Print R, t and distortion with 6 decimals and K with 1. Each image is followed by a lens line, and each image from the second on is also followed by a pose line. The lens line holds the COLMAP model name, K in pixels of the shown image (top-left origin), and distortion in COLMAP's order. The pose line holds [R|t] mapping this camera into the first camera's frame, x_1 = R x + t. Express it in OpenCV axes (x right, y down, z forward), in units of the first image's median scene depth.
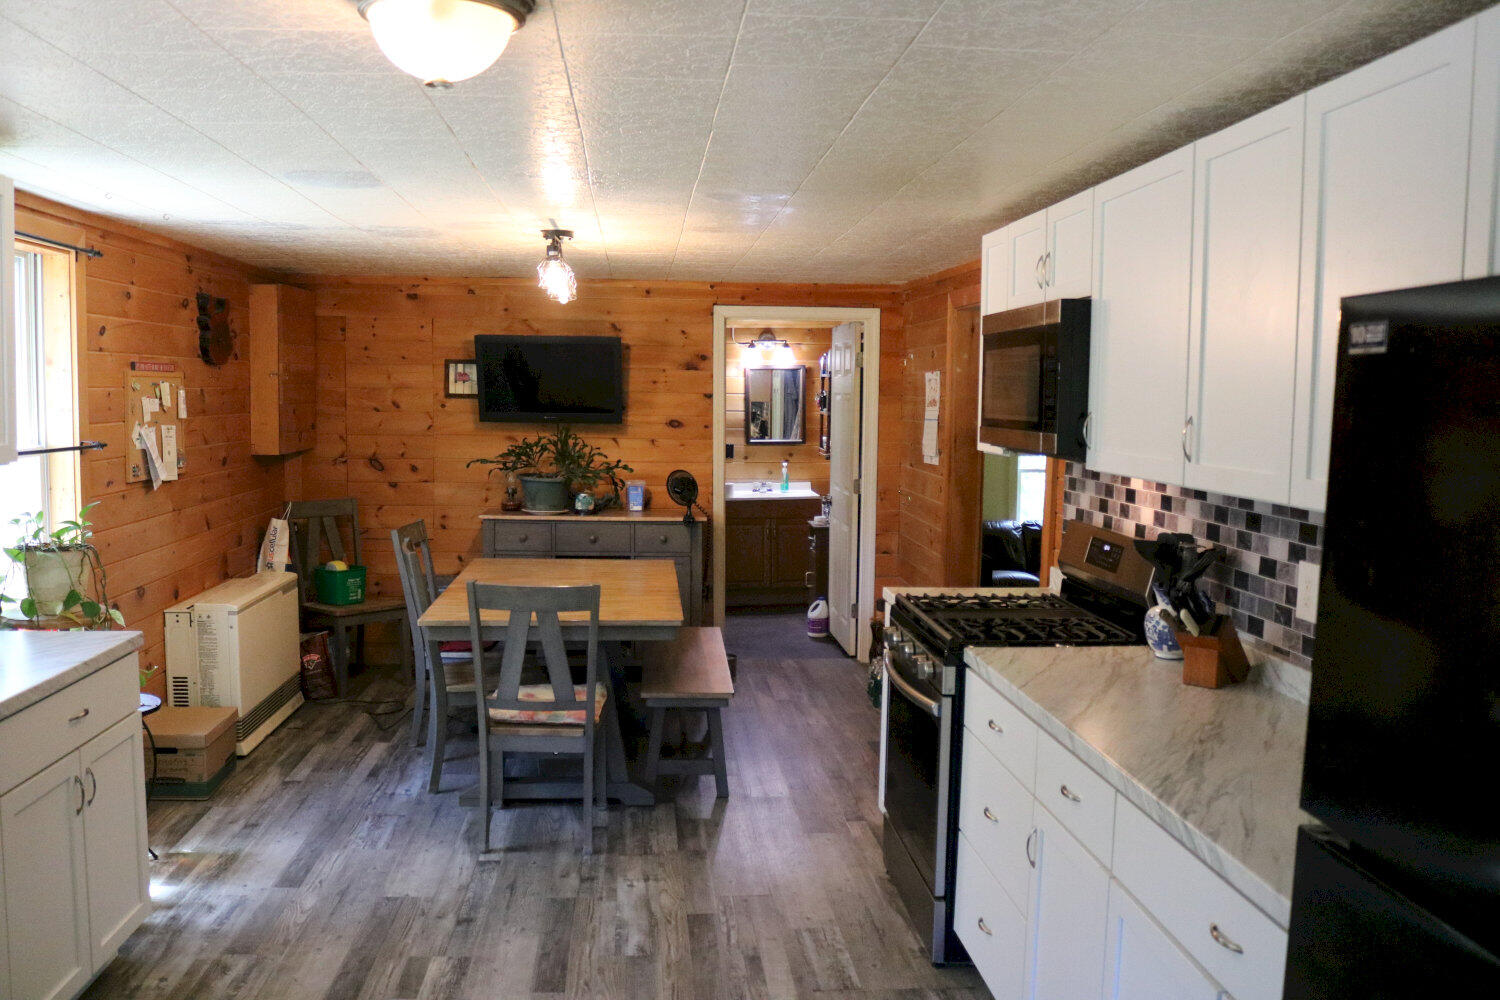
lens RADIAL K [[1238.5, 0, 782.7], [0, 1238.5, 504.2], [0, 0, 1]] dist [-0.154020, 0.138423]
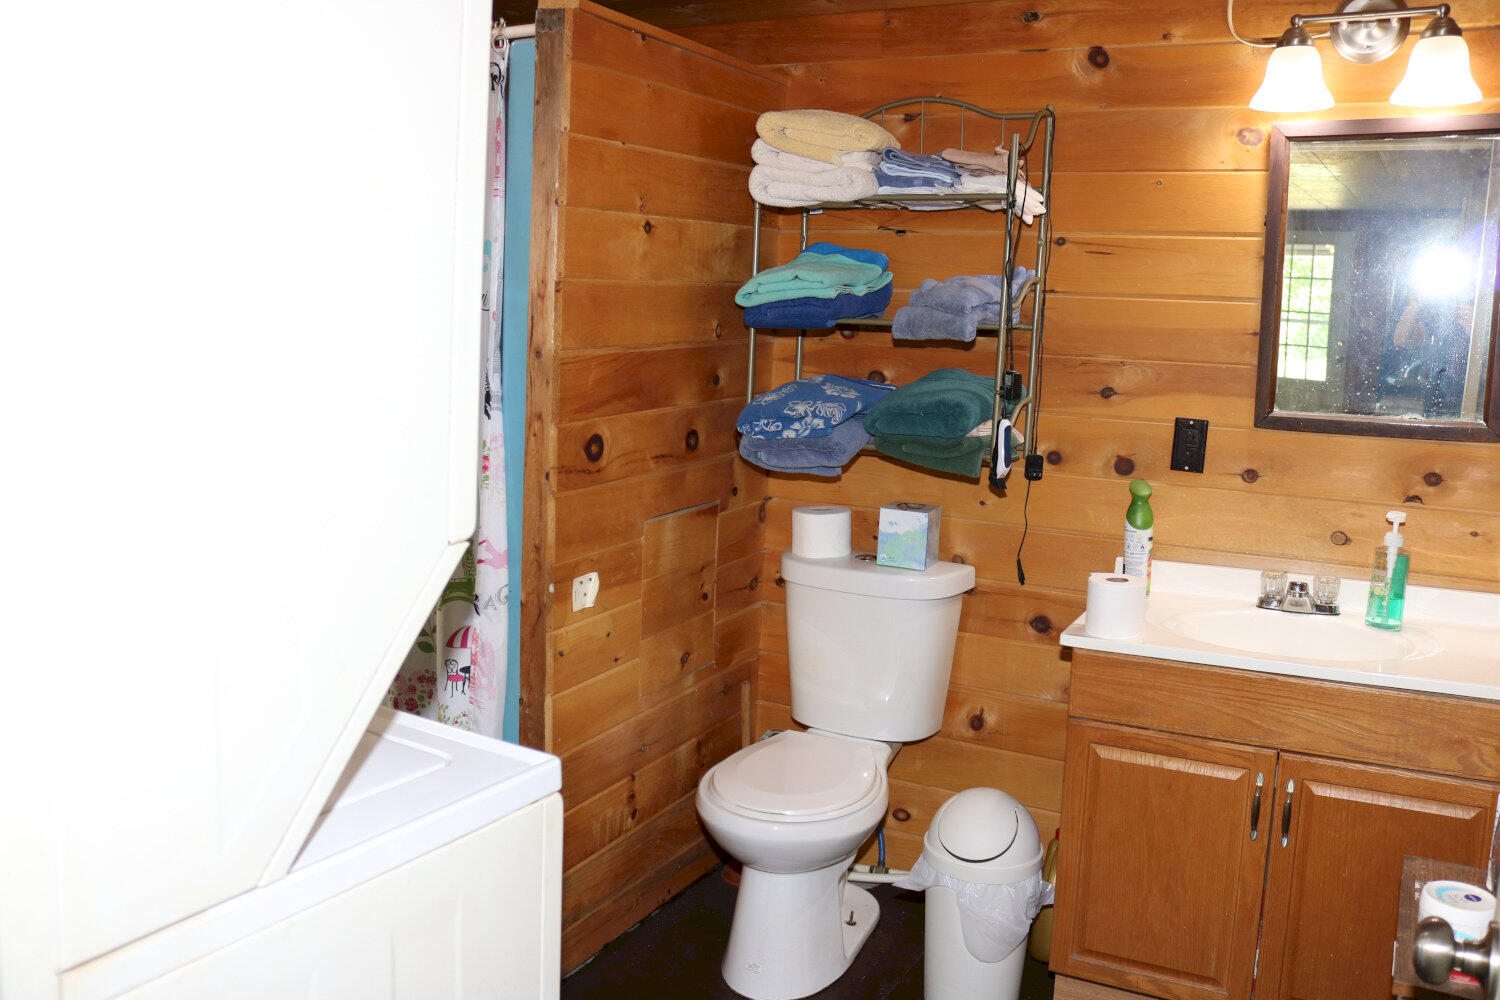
lens RADIAL K [[1238.5, 0, 782.7], [0, 1238.5, 504.2], [0, 0, 1]] dist [-0.154020, 0.138423]
pose [[0.824911, 0.108971, -0.554660, 0.051912], [-0.078505, 0.993819, 0.078495, -0.067704], [0.559785, -0.021208, 0.828367, 1.114416]]
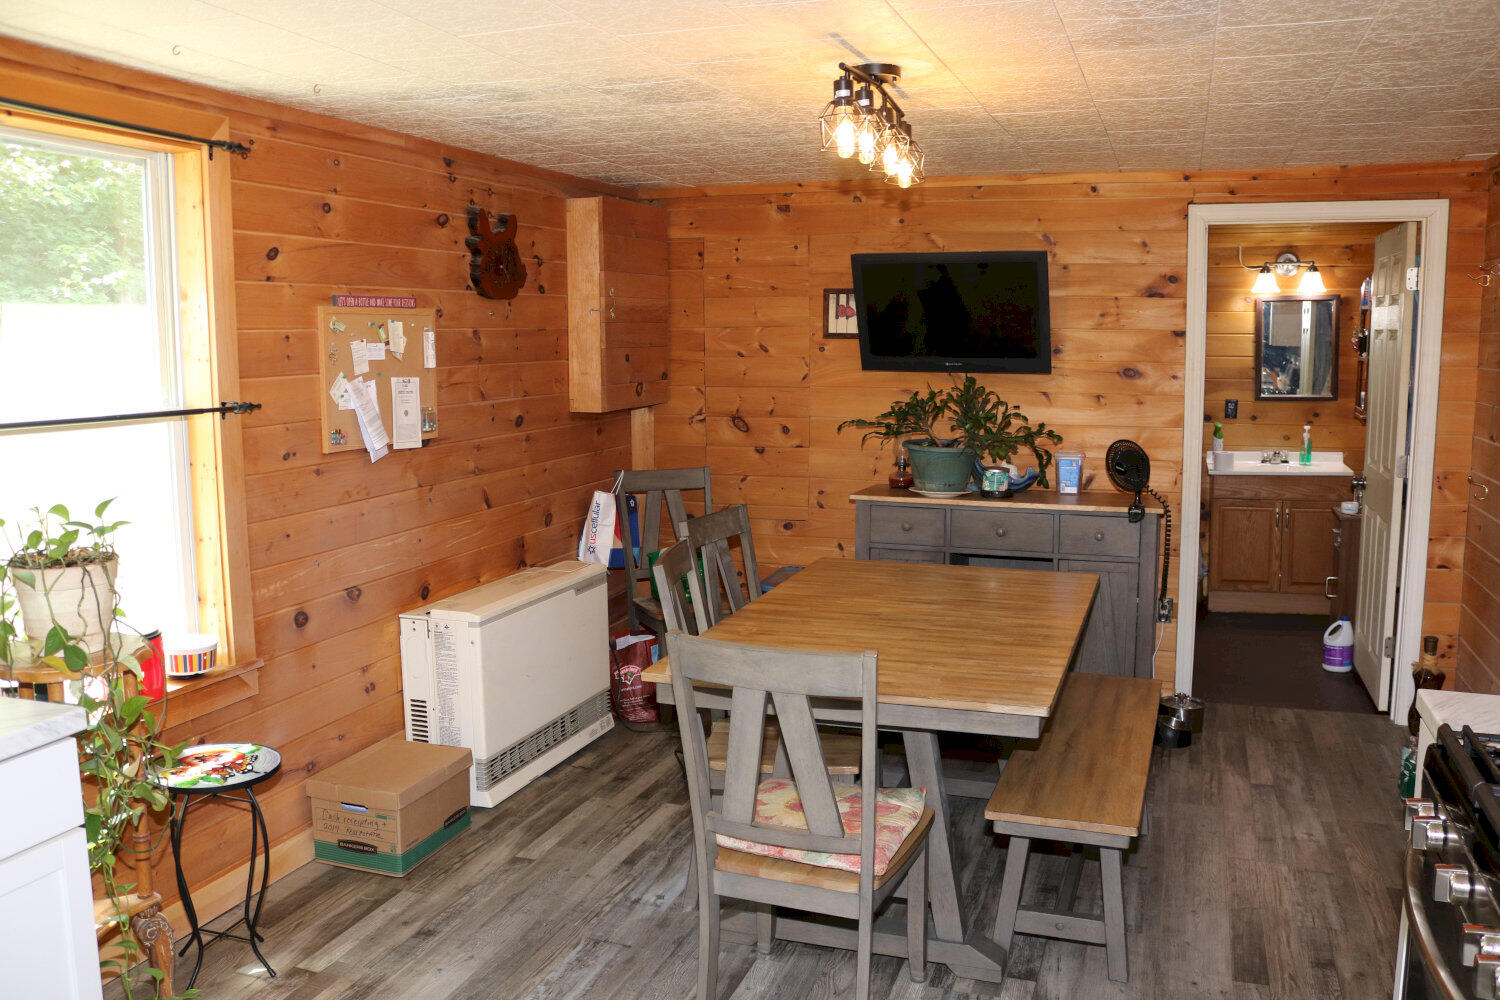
lens RADIAL K [[1238.5, 0, 782.7], [0, 1238.5, 504.2], [0, 0, 1]] dist [-0.154020, 0.138423]
pose [[0.907175, 0.039578, -0.418889, 0.033855], [-0.021584, 0.998633, 0.047611, -0.021453], [0.420201, -0.034151, 0.906788, 0.309475]]
